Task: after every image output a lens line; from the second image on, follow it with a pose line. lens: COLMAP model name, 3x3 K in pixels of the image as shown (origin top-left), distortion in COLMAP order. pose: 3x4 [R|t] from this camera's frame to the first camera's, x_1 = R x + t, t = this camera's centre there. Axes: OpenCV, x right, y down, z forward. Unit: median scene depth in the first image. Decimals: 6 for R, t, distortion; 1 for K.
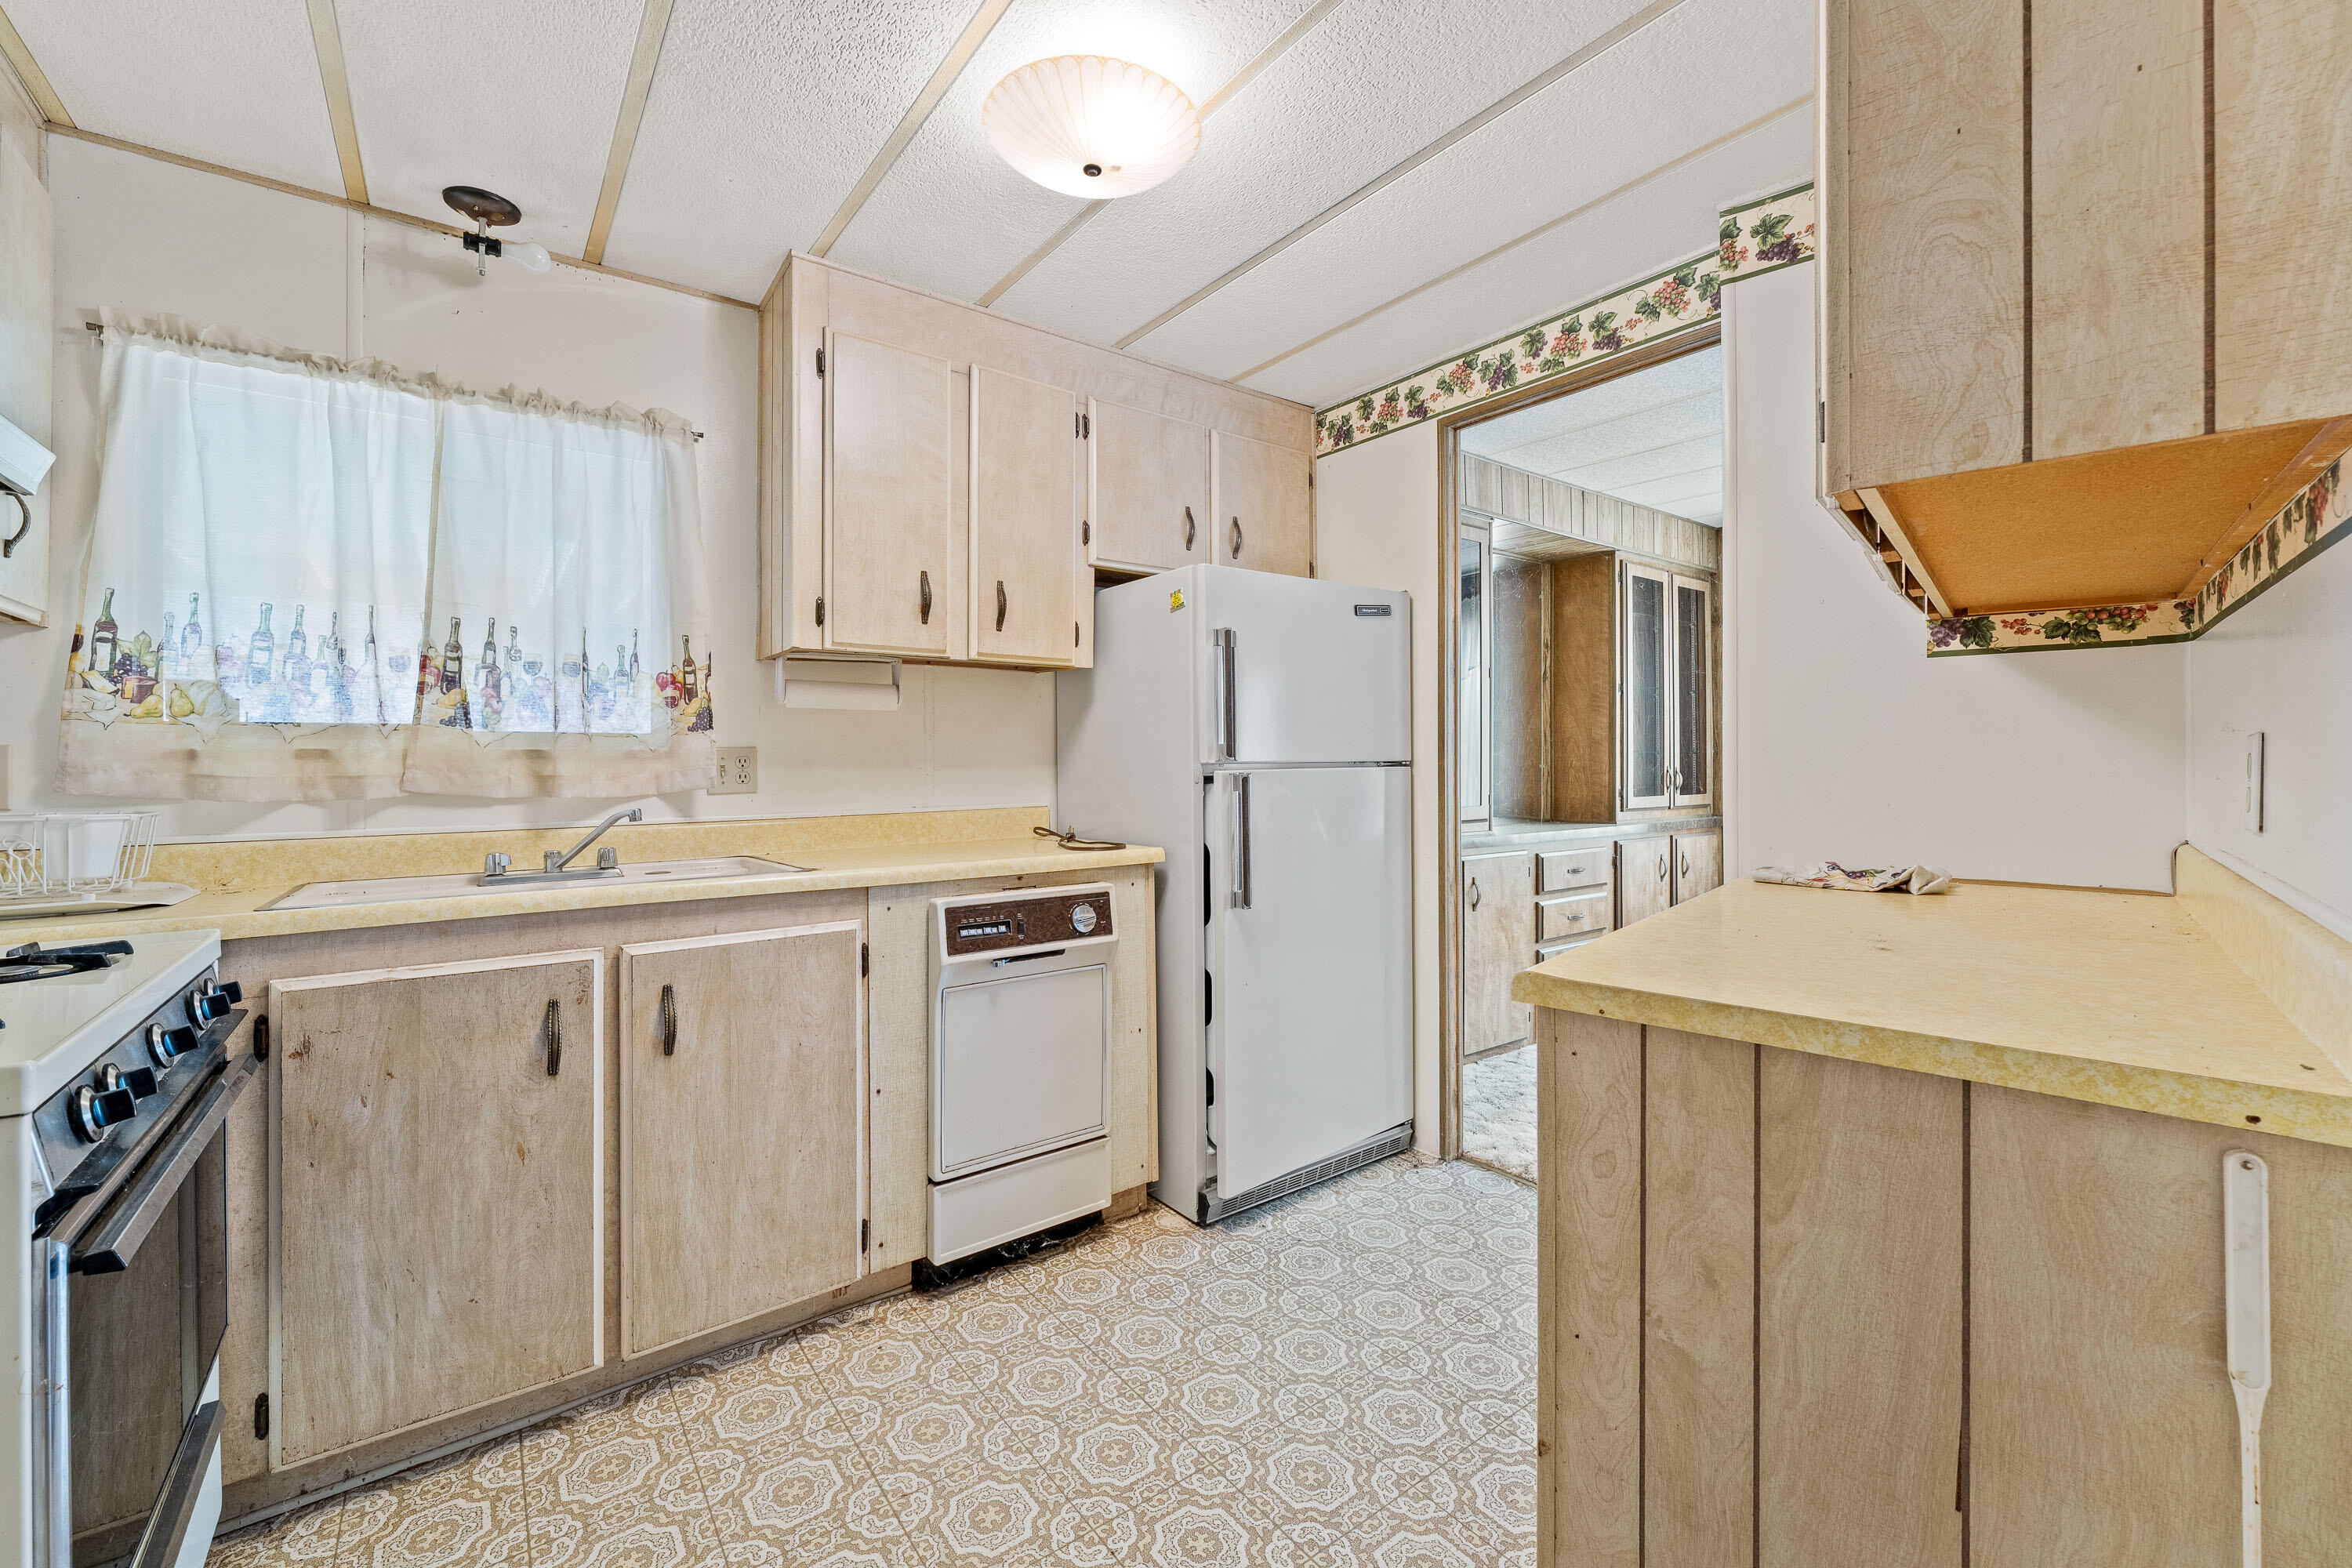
lens RADIAL K [[951.8, 0, 1170.4], [0, 951.8, 765.5], [0, 0, 1]] dist [-0.000644, -0.000082]
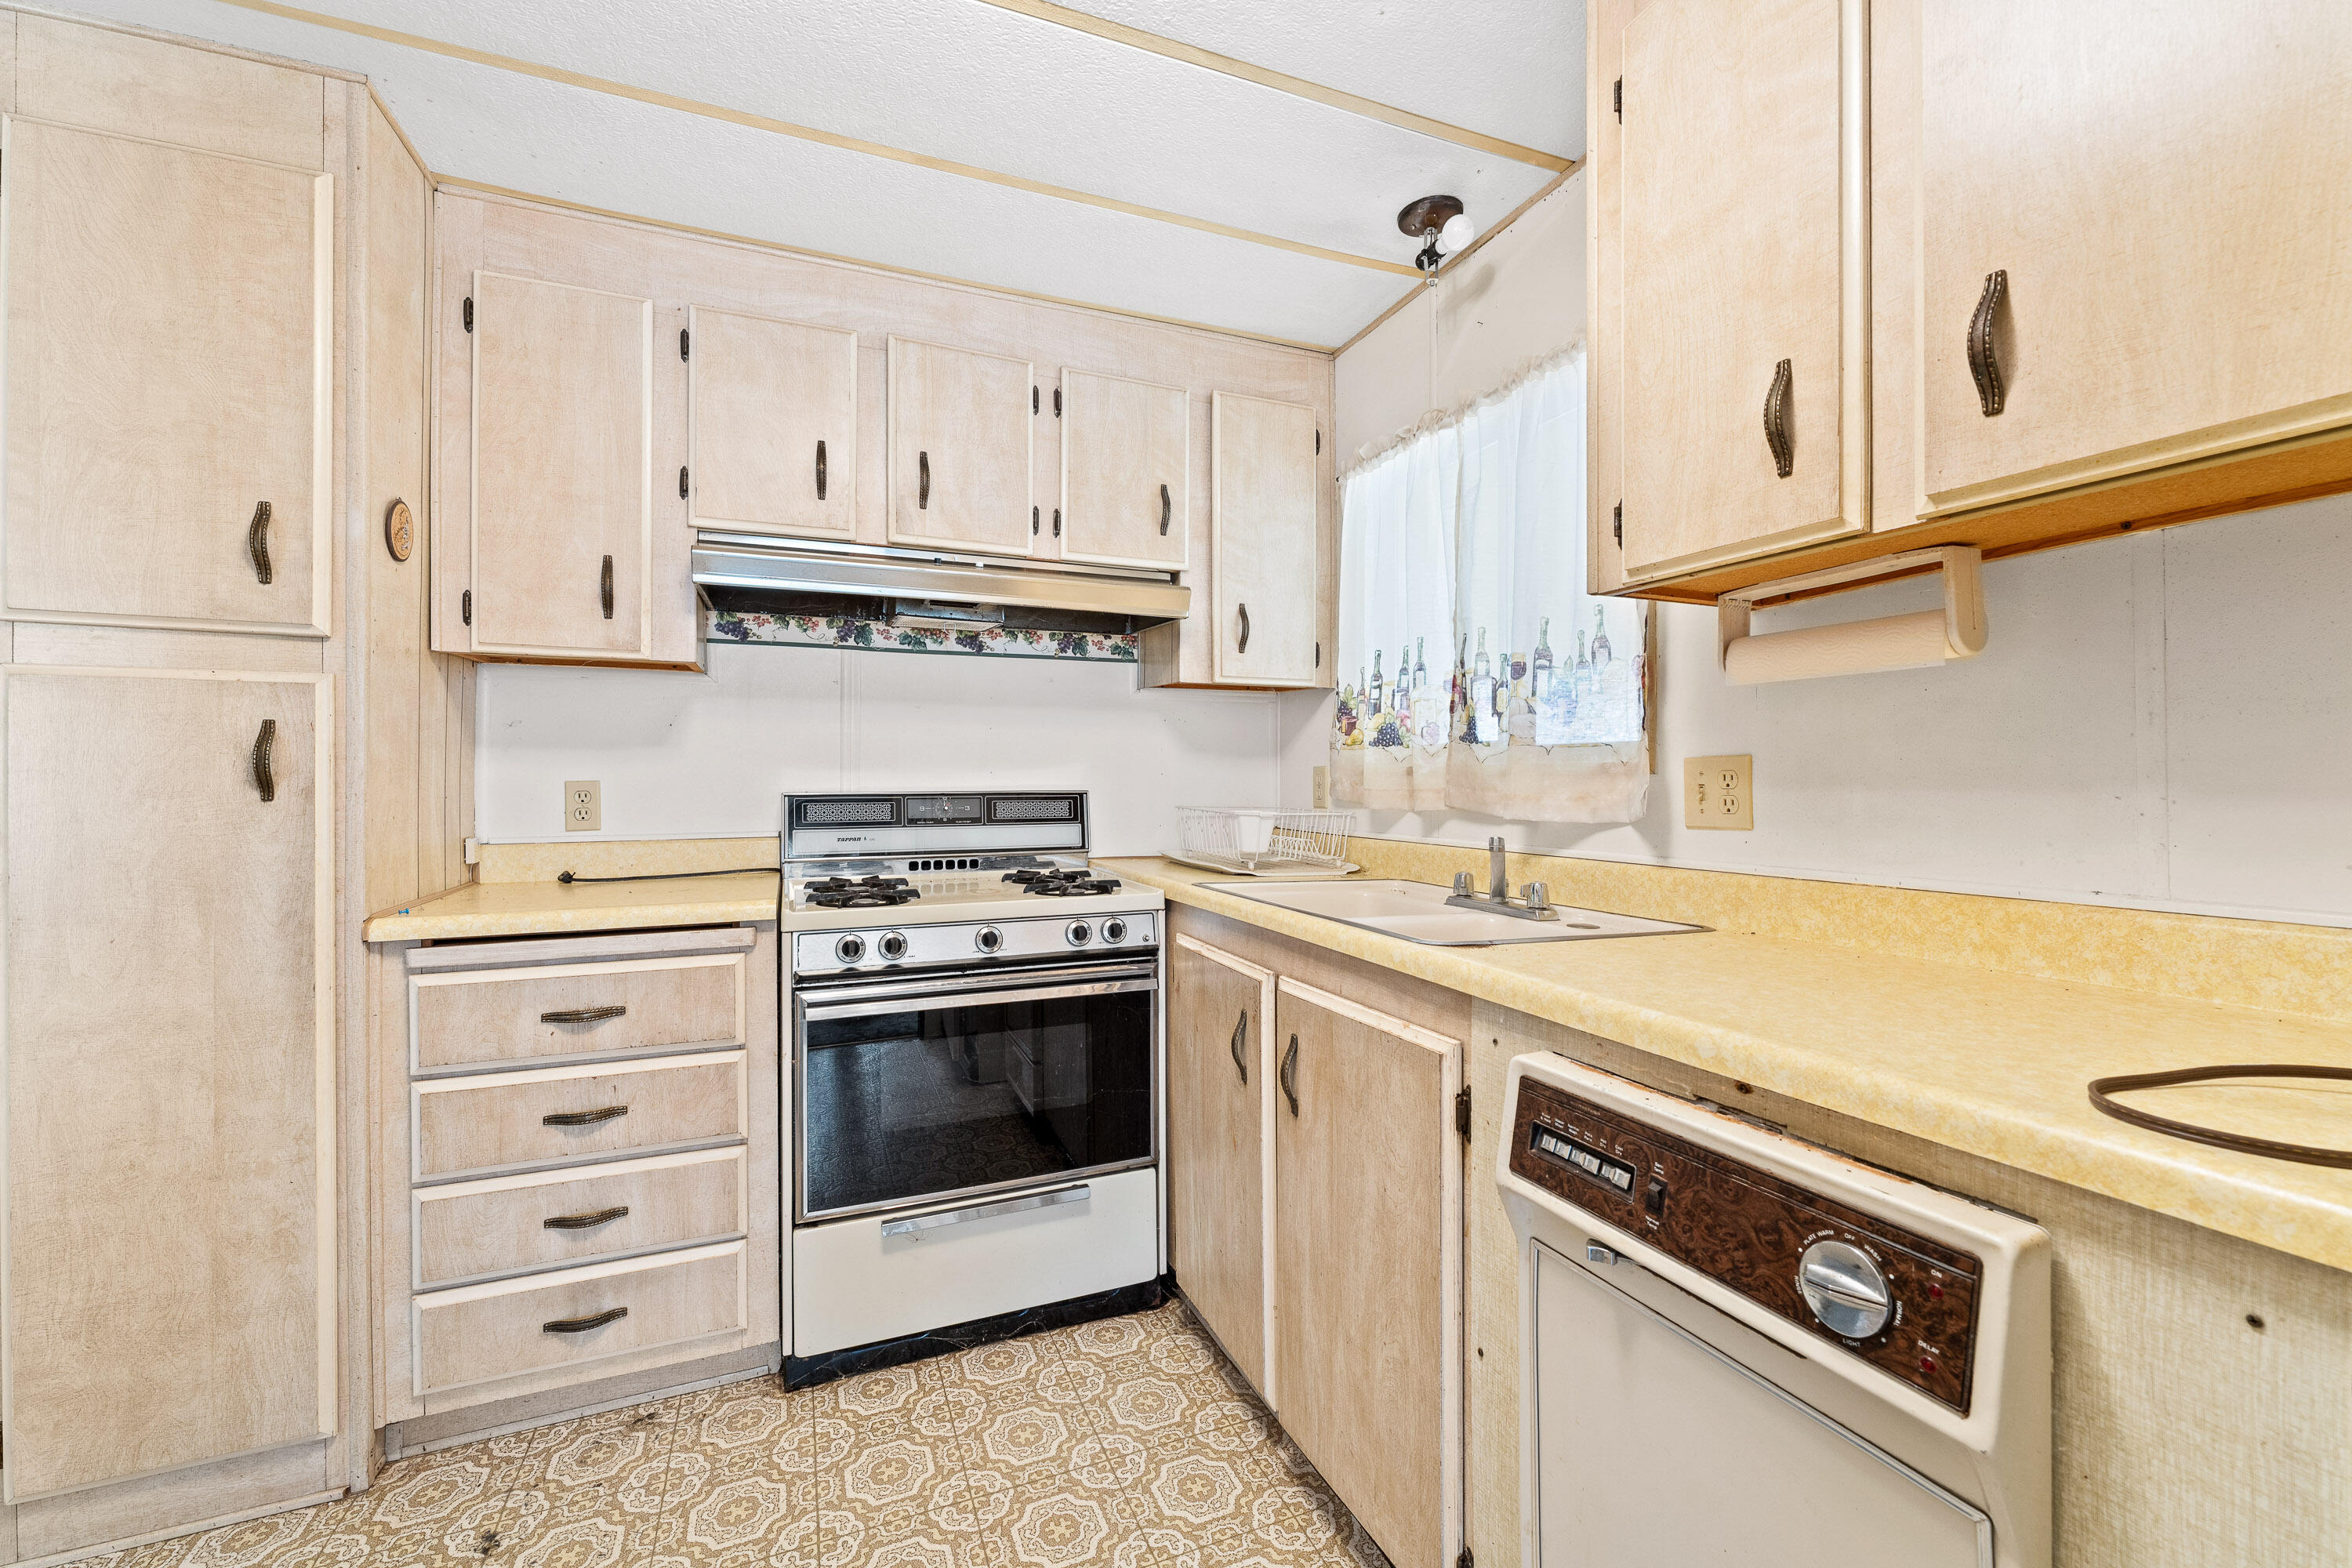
lens RADIAL K [[951.8, 0, 1170.8], [0, 951.8, 779.6], [0, 0, 1]] dist [-0.000644, -0.000082]
pose [[-0.259727, 0.006473, -0.965661, 0.291115], [-0.001307, 0.999974, 0.007054, -0.008245], [0.965681, 0.003095, -0.259711, 0.947978]]
